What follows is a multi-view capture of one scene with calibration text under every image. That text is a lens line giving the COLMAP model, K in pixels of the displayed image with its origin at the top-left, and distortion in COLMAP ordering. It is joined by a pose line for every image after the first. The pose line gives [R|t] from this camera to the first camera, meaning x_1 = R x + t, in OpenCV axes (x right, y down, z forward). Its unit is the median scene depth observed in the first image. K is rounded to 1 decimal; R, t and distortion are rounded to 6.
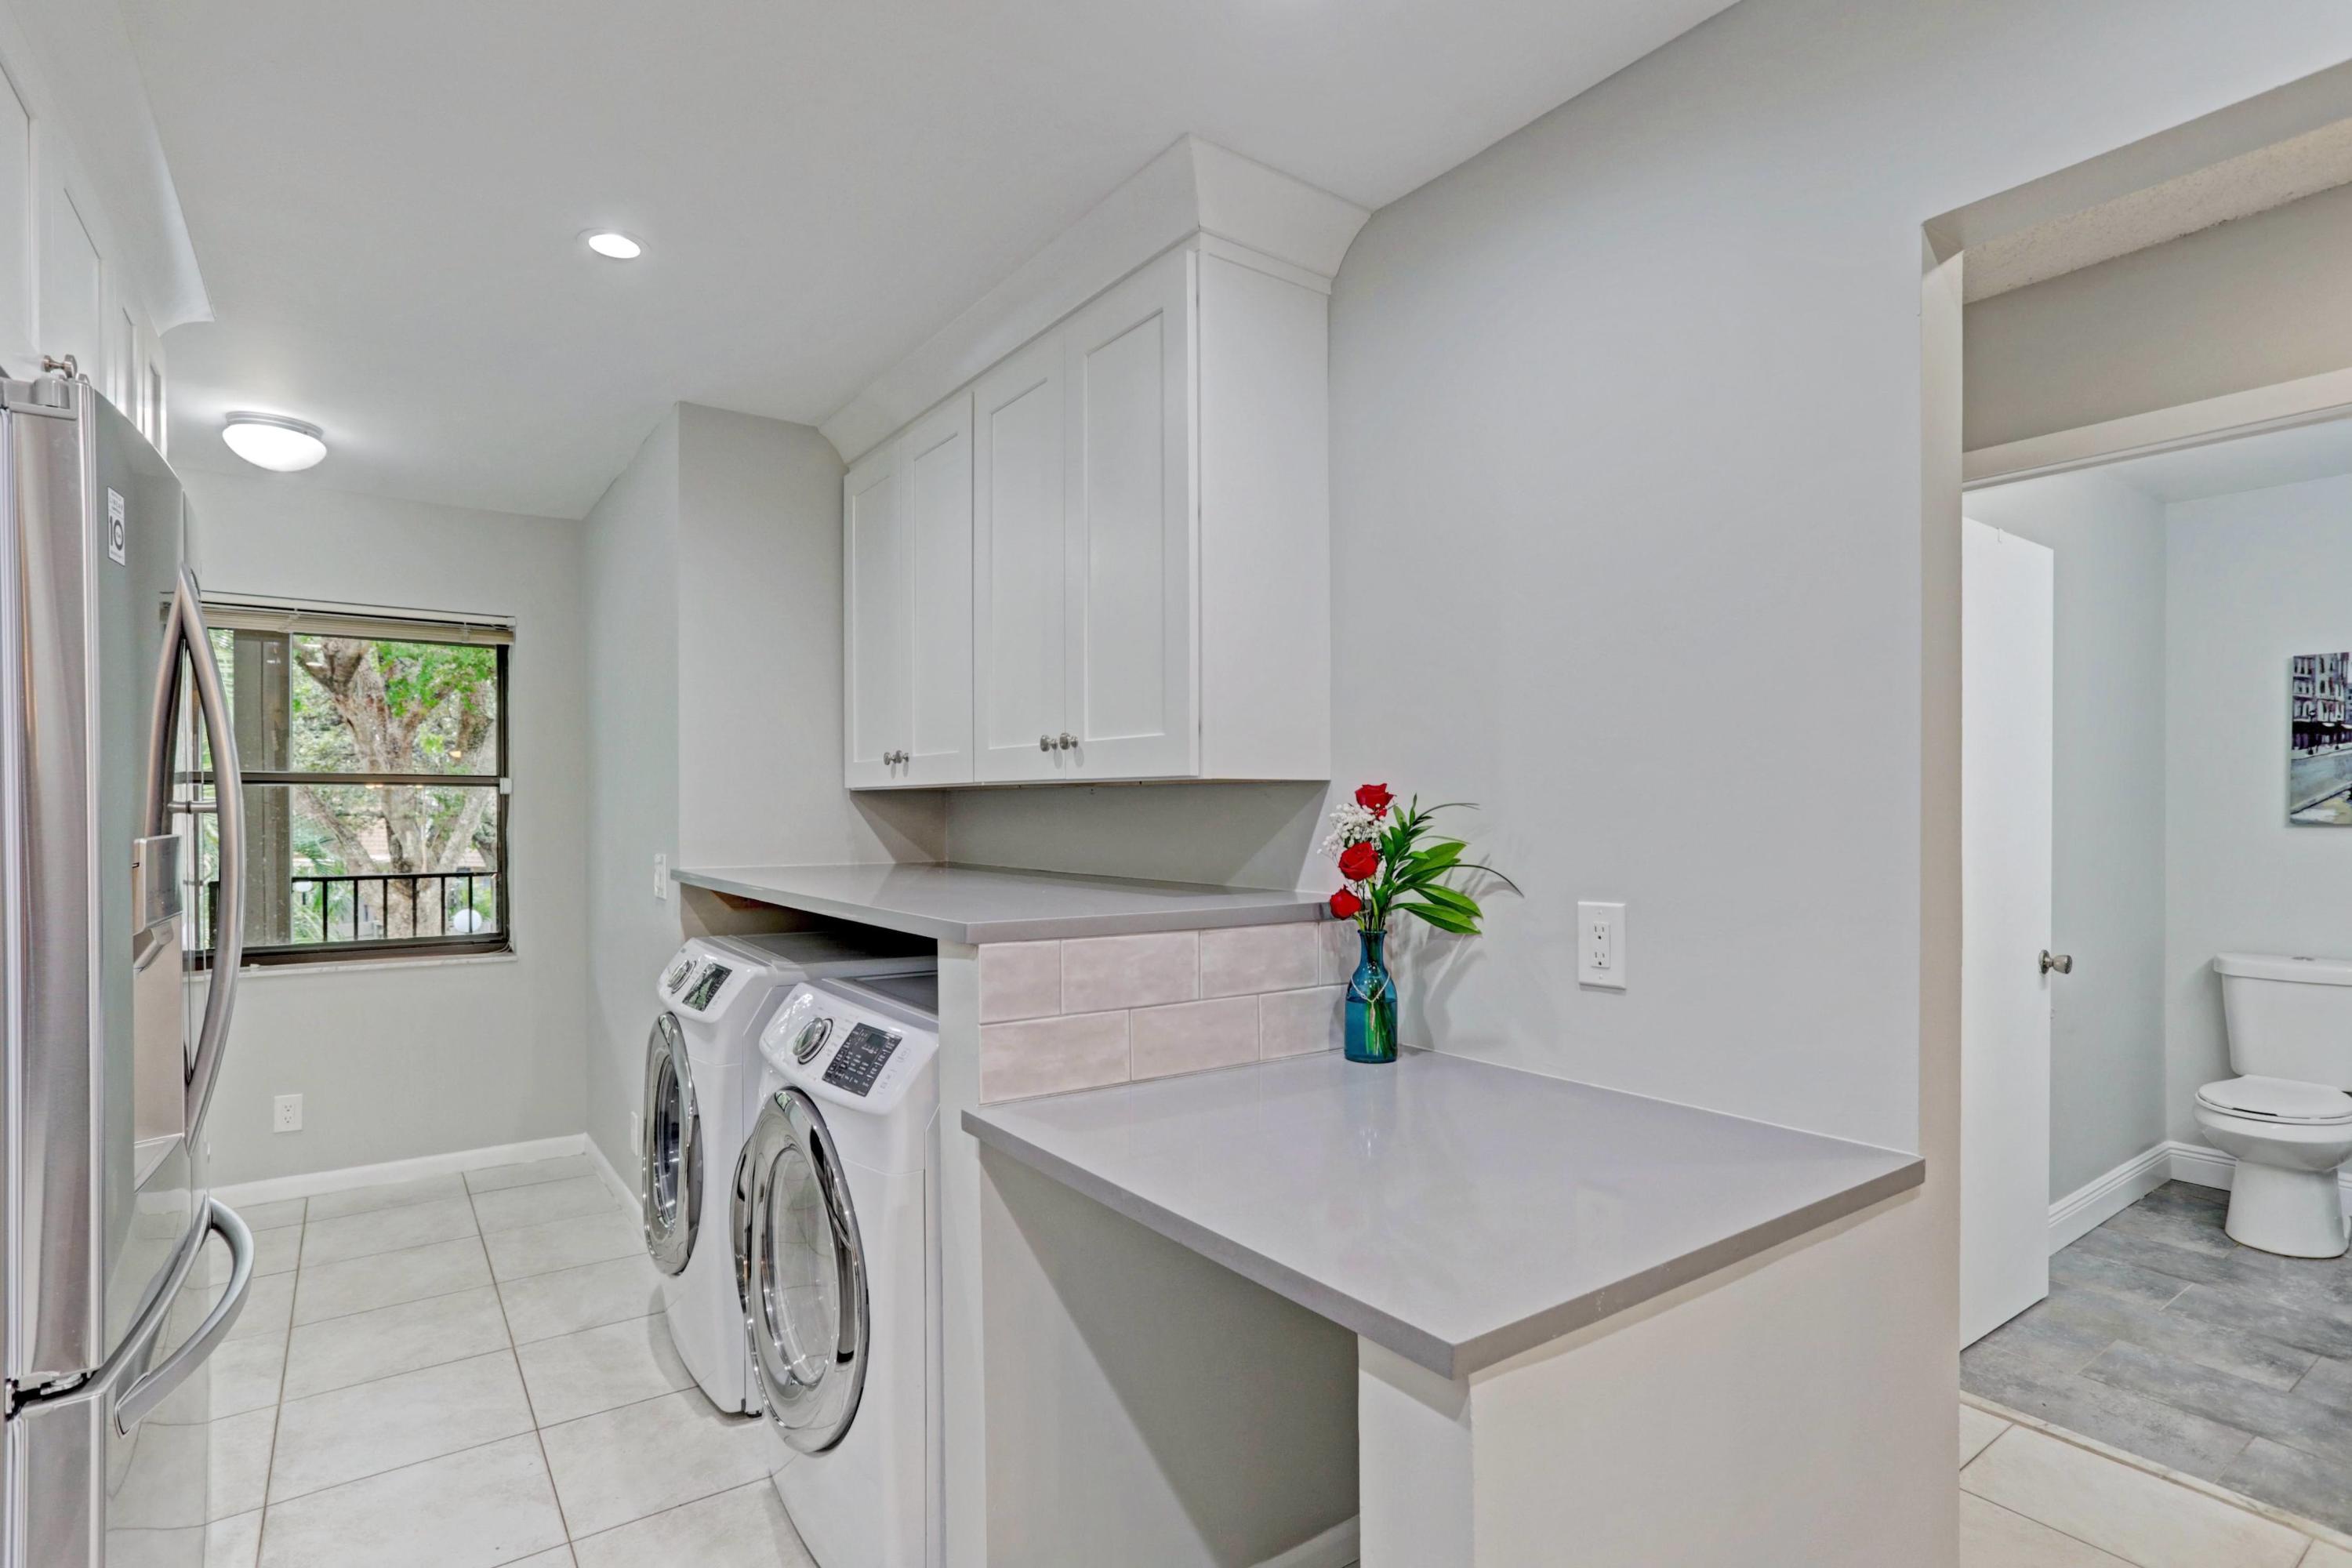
lens RADIAL K [[1155.9, 0, 1173.4], [0, 1155.9, 795.0], [0, 0, 1]] dist [-0.042623, 0.025929]
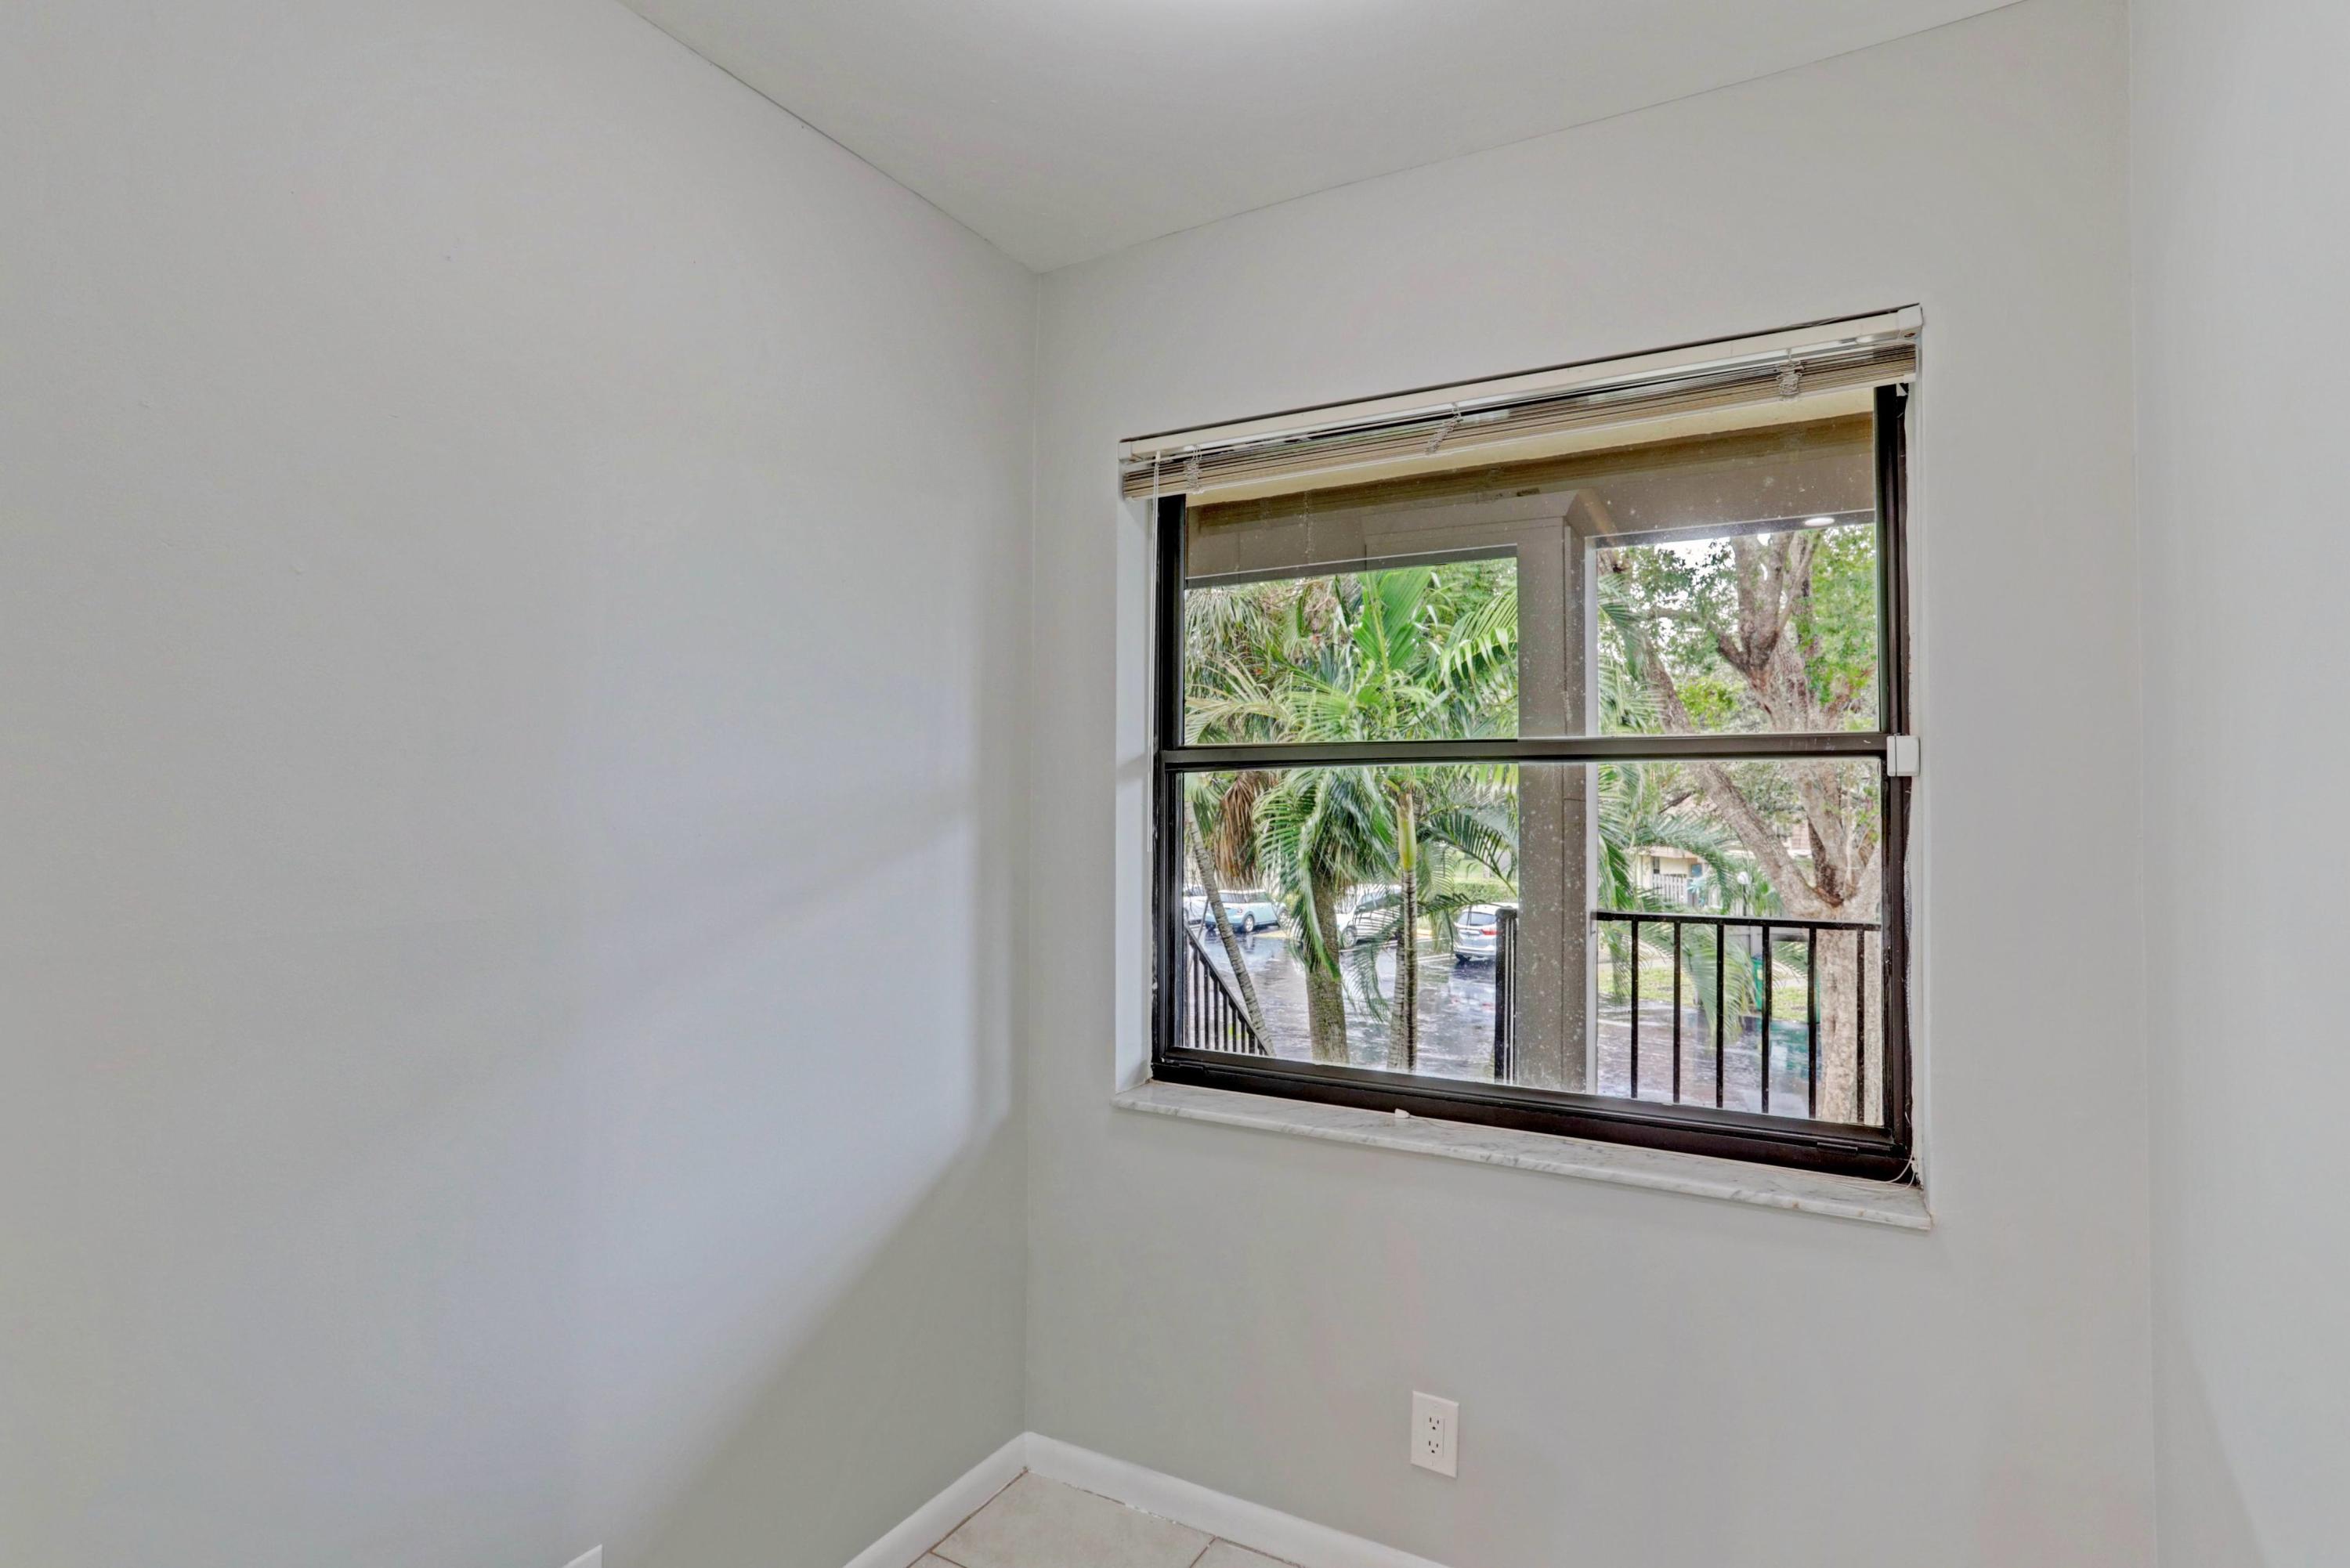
lens RADIAL K [[1154.9, 0, 1173.5], [0, 1154.9, 790.1], [0, 0, 1]] dist [-0.042623, 0.025929]
pose [[0.428265, -0.002562, -0.903650, -0.328800], [0.003350, 0.999994, -0.001247, 0.003501], [0.903647, -0.002493, 0.428271, 0.590389]]
